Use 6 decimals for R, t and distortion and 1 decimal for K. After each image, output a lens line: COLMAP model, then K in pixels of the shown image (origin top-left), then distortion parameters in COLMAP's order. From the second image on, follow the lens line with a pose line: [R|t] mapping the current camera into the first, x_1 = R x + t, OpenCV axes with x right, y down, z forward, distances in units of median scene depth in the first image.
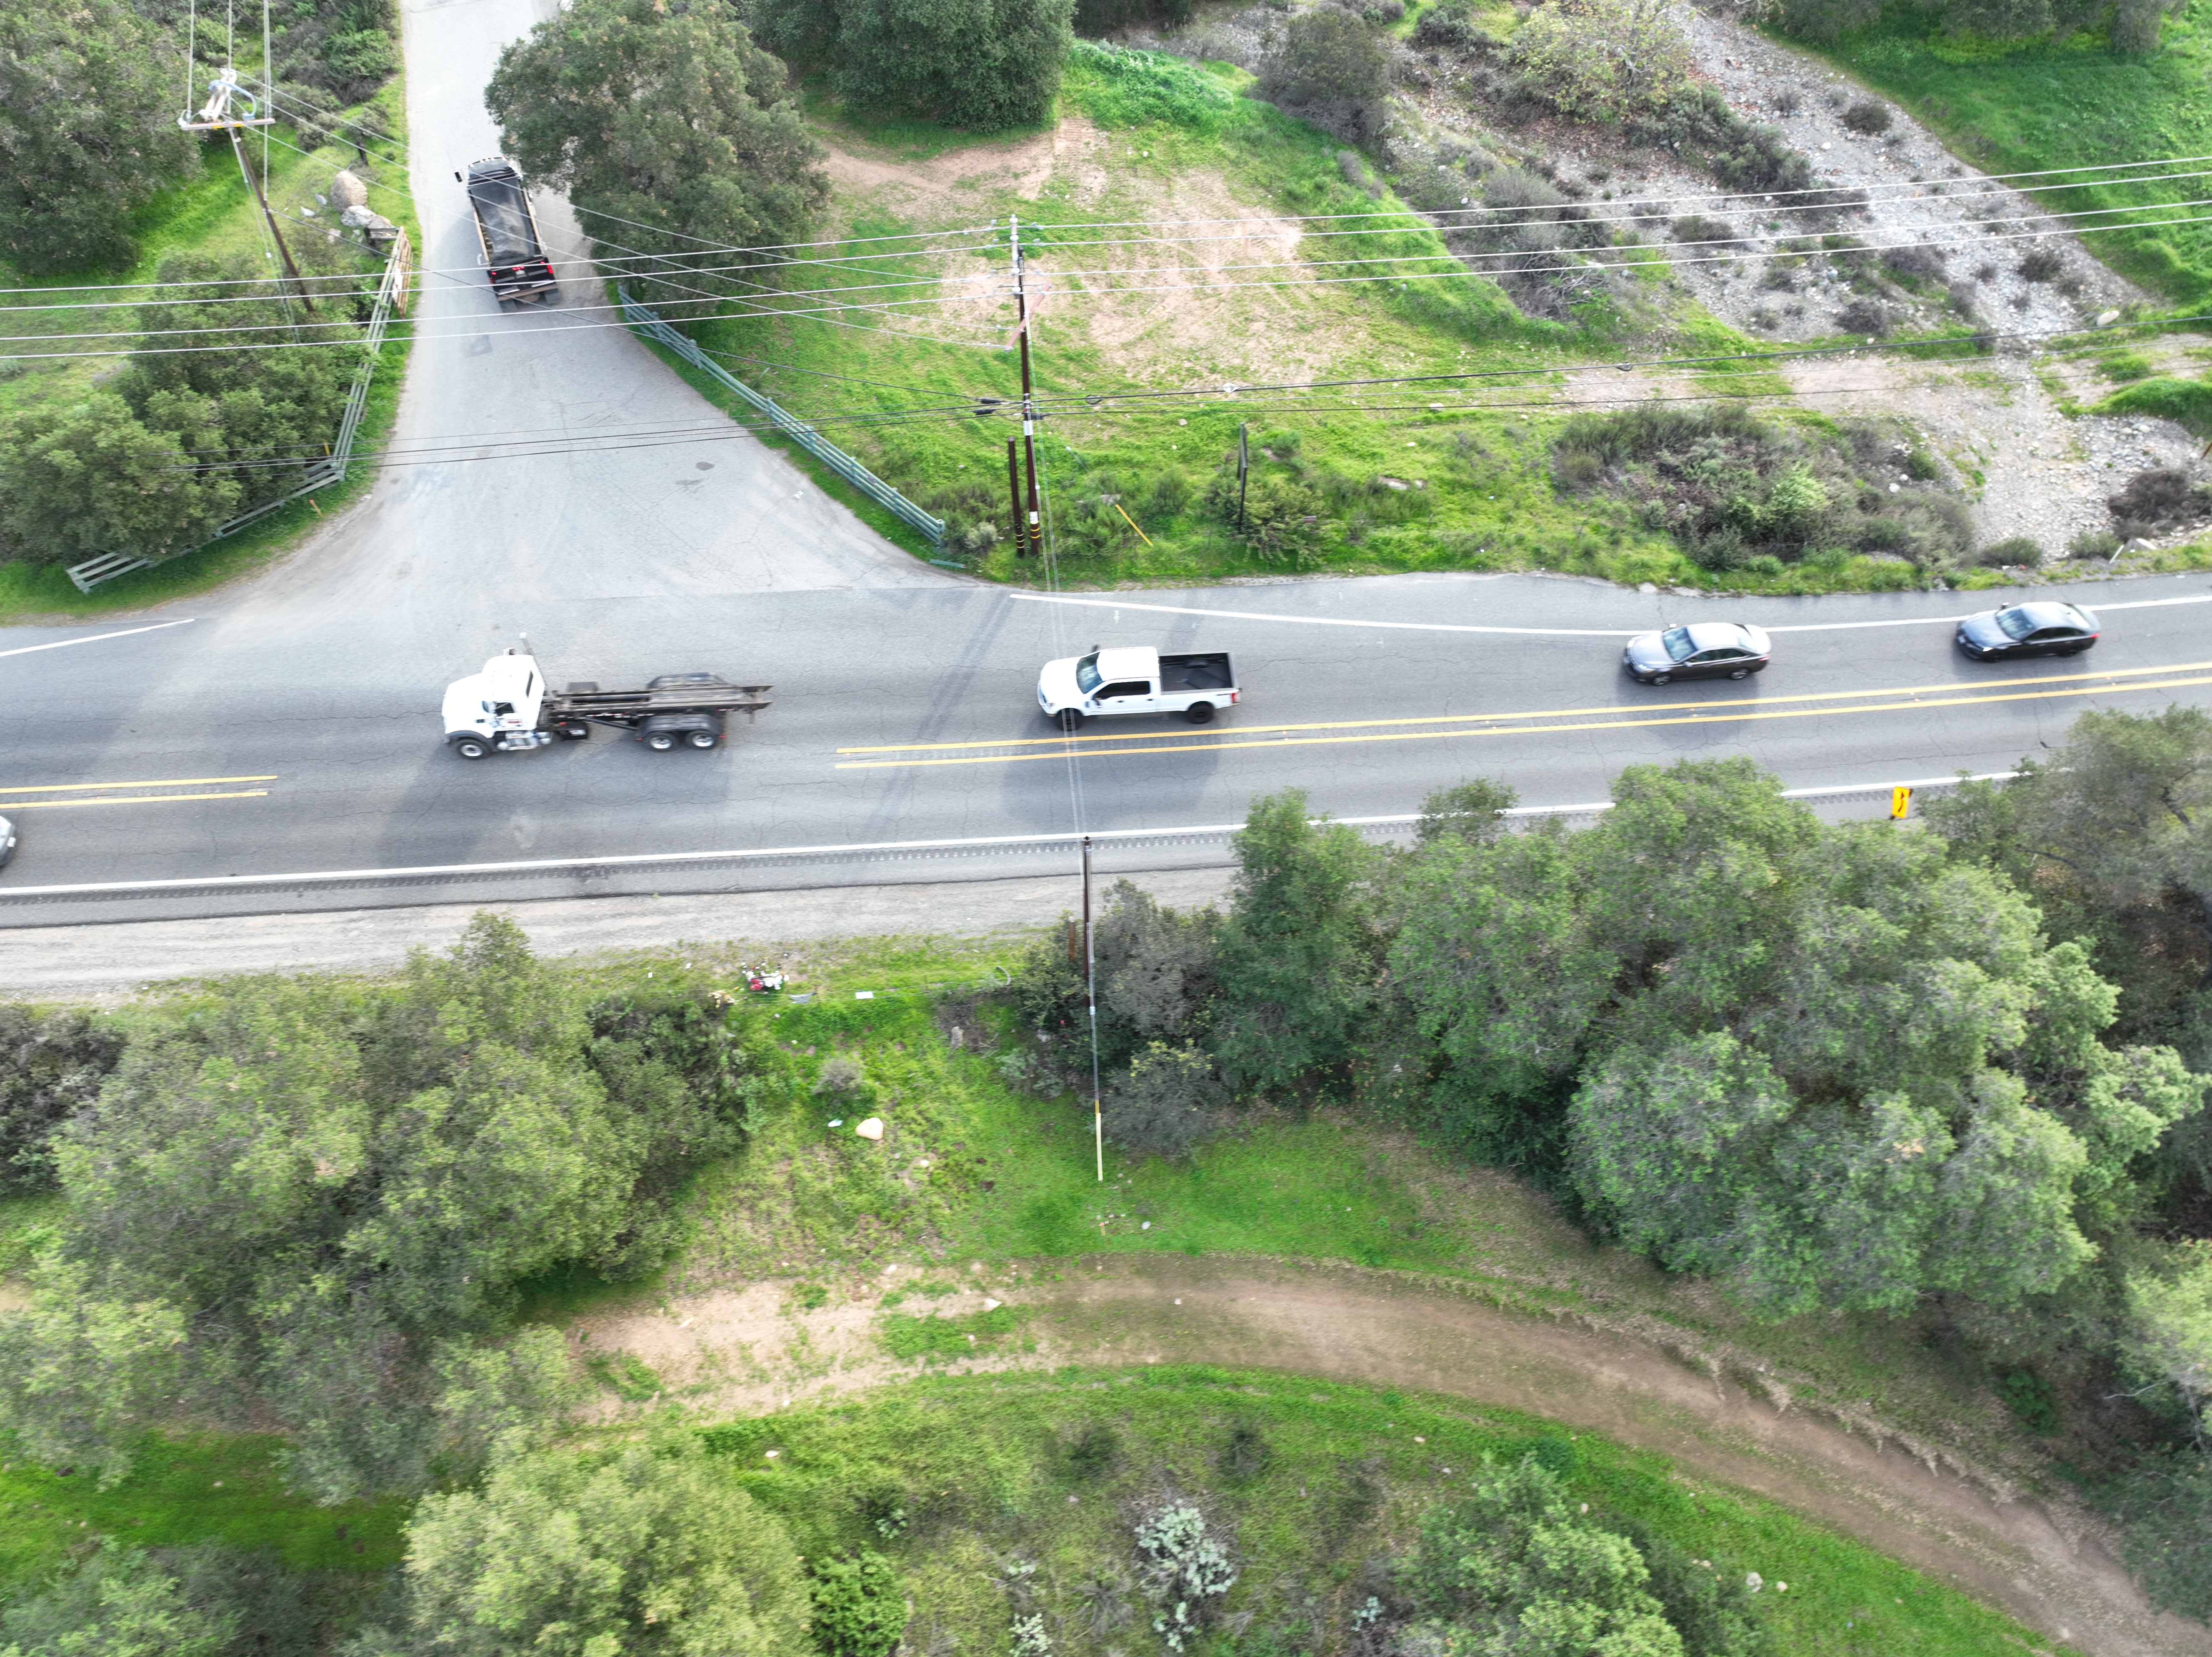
lens RADIAL K [[1774.0, 0, 1108.9], [0, 1774.0, 790.0], [0, 0, 1]] dist [0.001232, 0.002424]
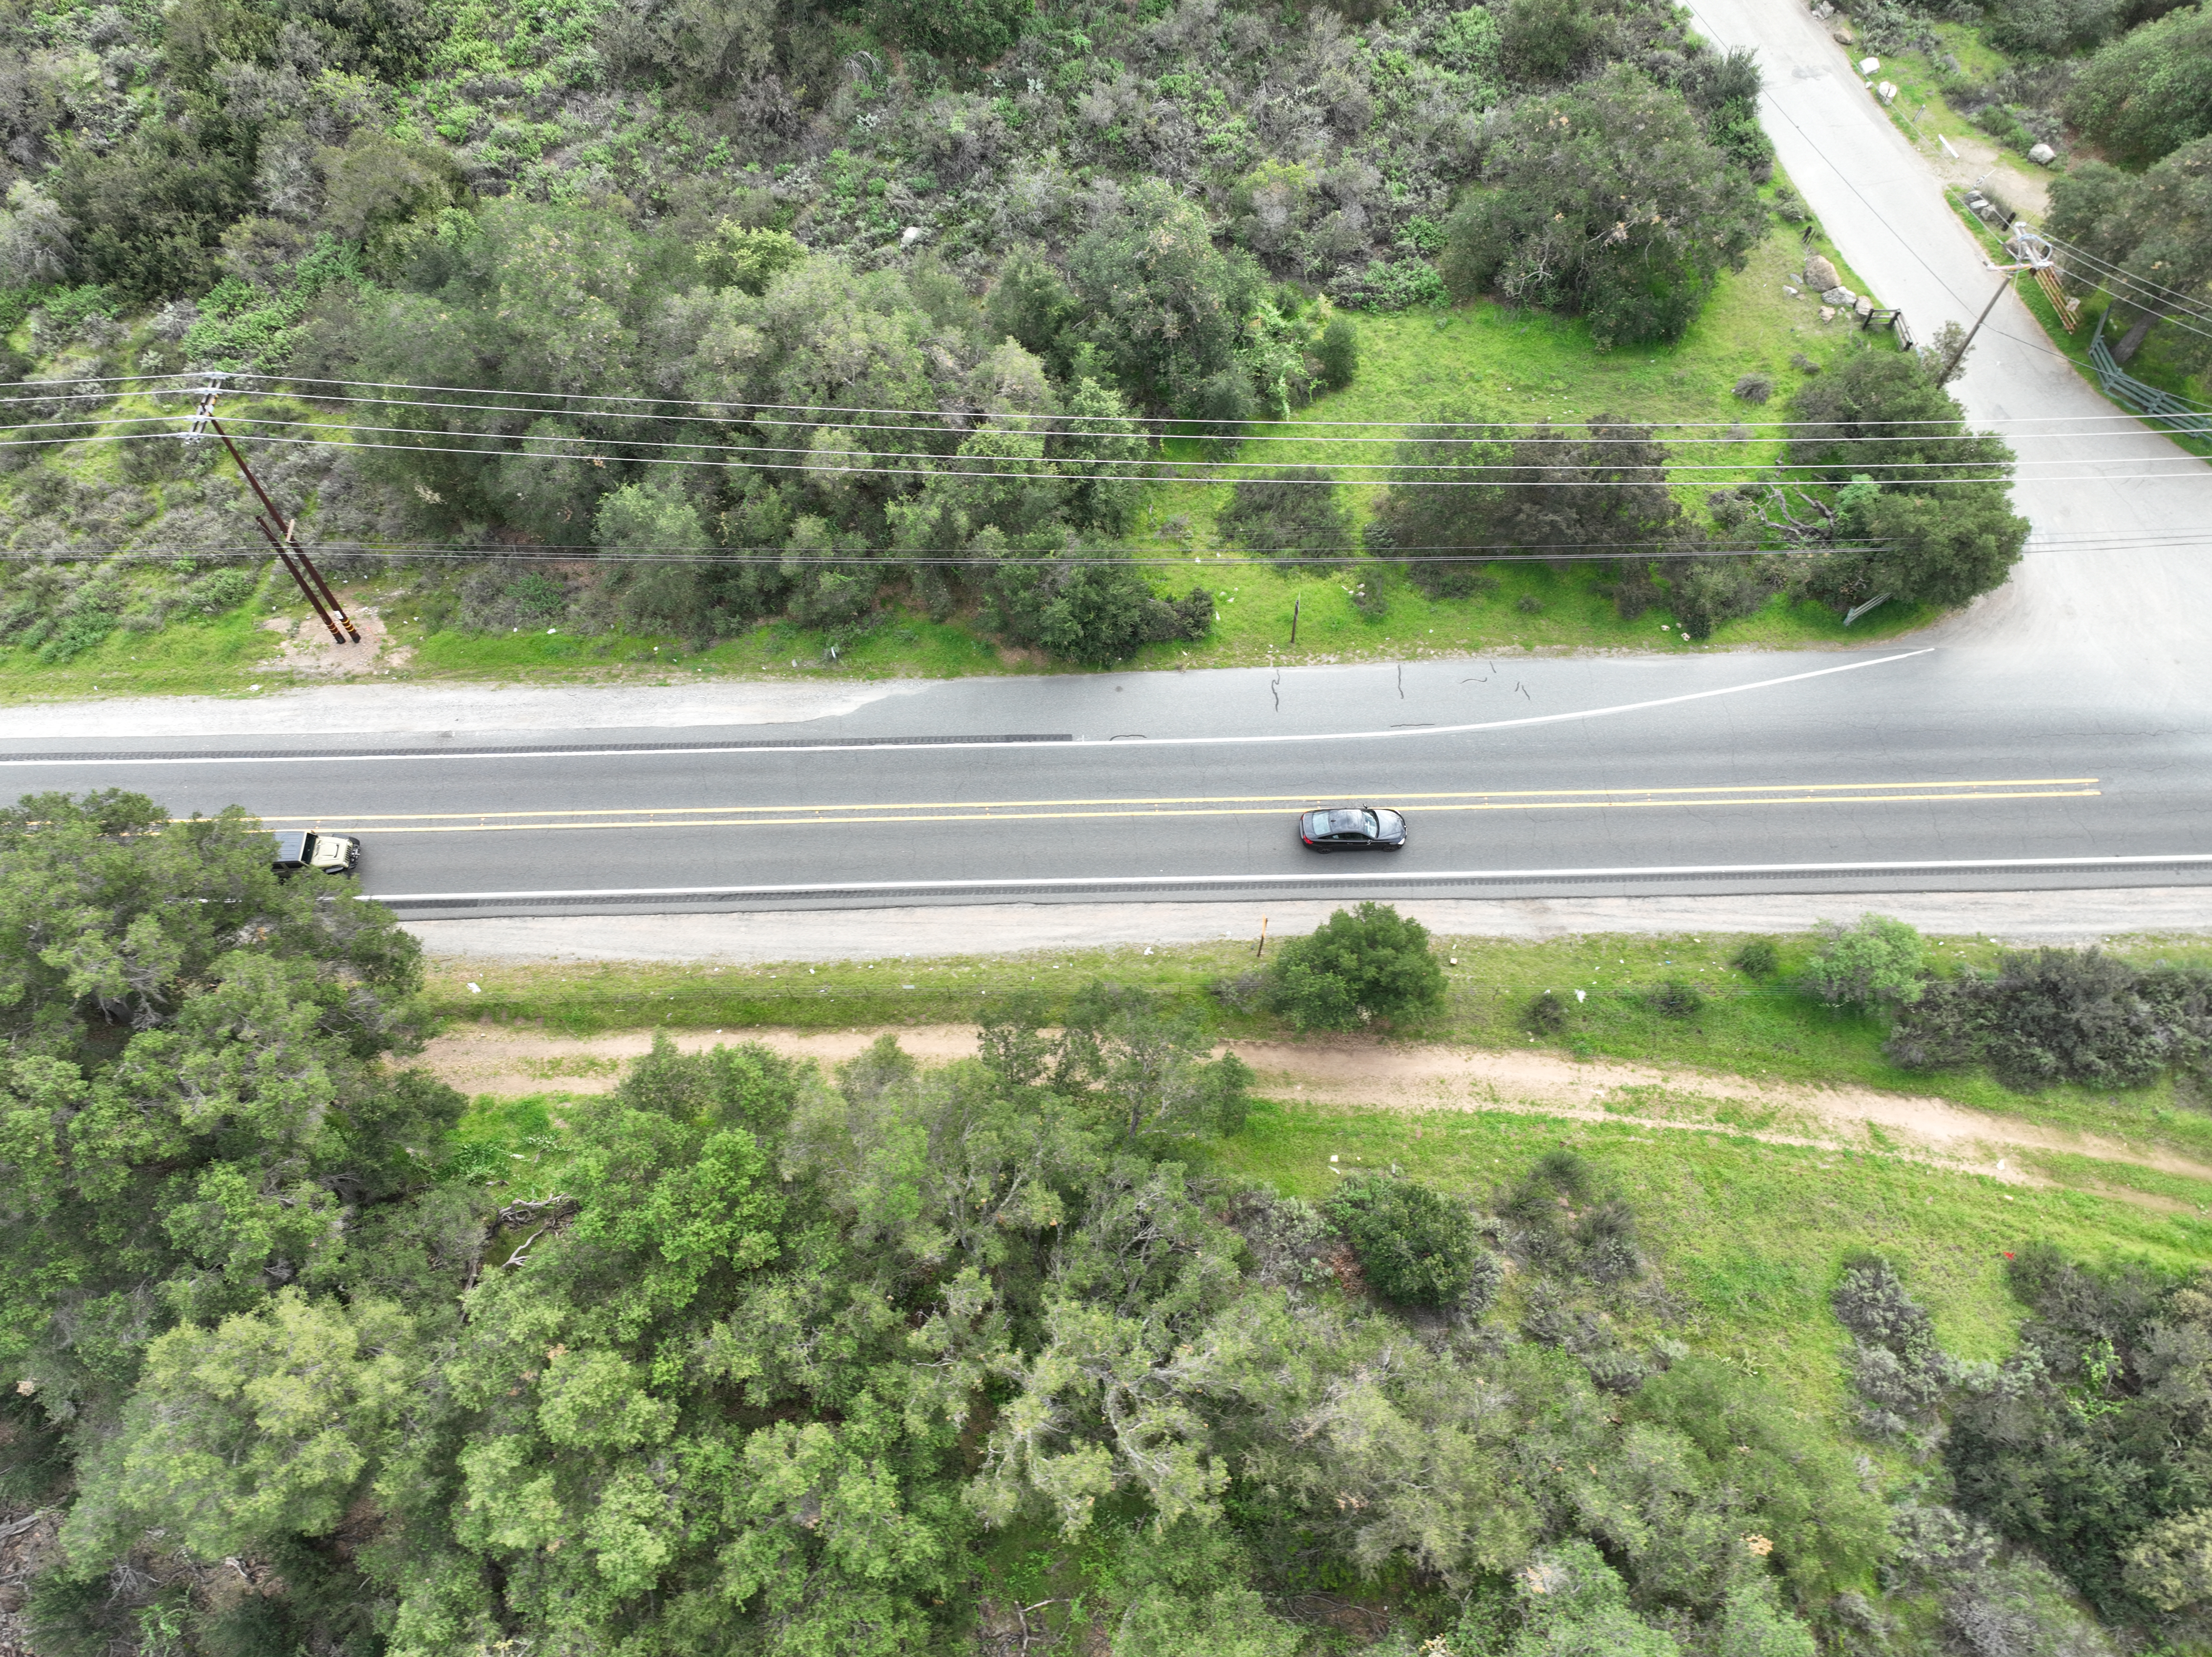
lens RADIAL K [[1558.4, 0, 1106.0], [0, 1558.4, 828.5], [0, 0, 1]] dist [-0.004602, 0.022884]
pose [[0.999417, 0.031376, -0.013442, -1.112538], [-0.028979, 0.988017, 0.151601, -0.120628], [0.018038, -0.151123, 0.988350, -0.207502]]
